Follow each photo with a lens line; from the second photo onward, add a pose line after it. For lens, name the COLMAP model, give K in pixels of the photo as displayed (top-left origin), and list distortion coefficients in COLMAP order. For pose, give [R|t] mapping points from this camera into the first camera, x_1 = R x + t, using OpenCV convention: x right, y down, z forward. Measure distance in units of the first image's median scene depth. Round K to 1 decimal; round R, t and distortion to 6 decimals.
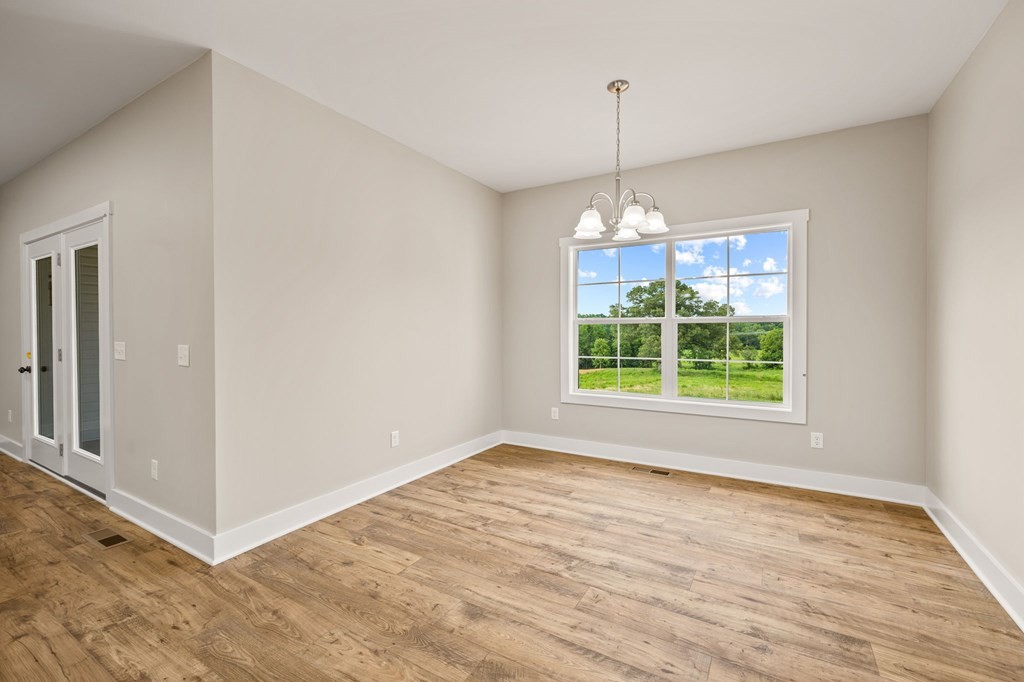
lens RADIAL K [[425.0, 0, 516.5], [0, 425.0, 334.1], [0, 0, 1]] dist [-0.000146, -0.000139]
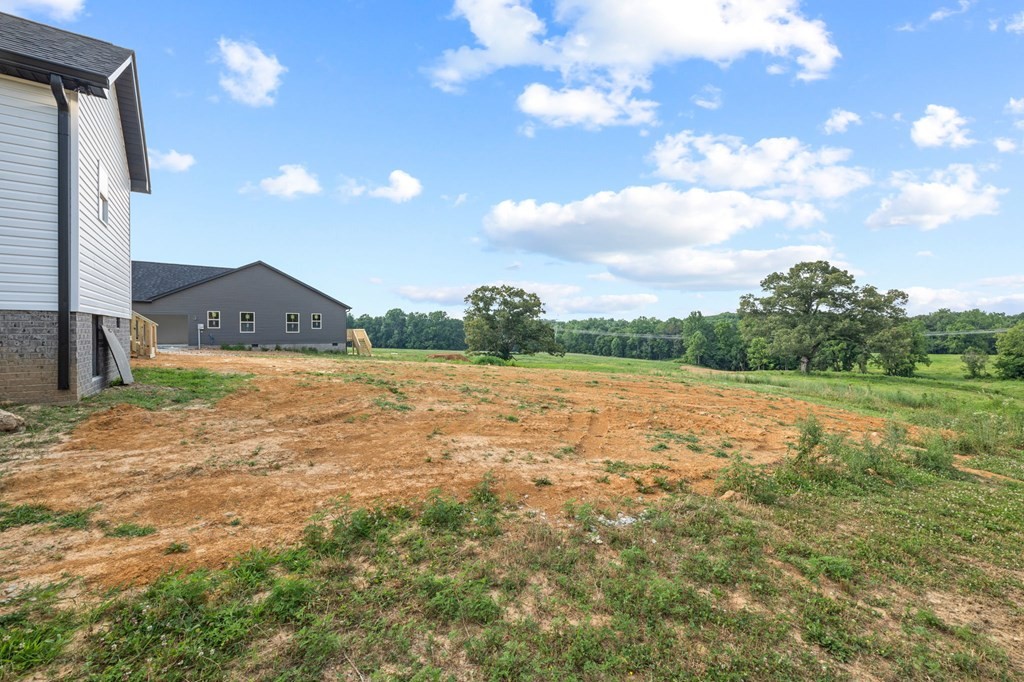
lens RADIAL K [[424.6, 0, 506.2], [0, 424.6, 334.1], [0, 0, 1]] dist [-0.000469, -0.000010]
pose [[0.943429, 0.001891, -0.331568, 0.394860], [-0.002547, 0.999996, -0.001545, -0.006596], [0.331564, 0.002302, 0.943430, 0.592111]]
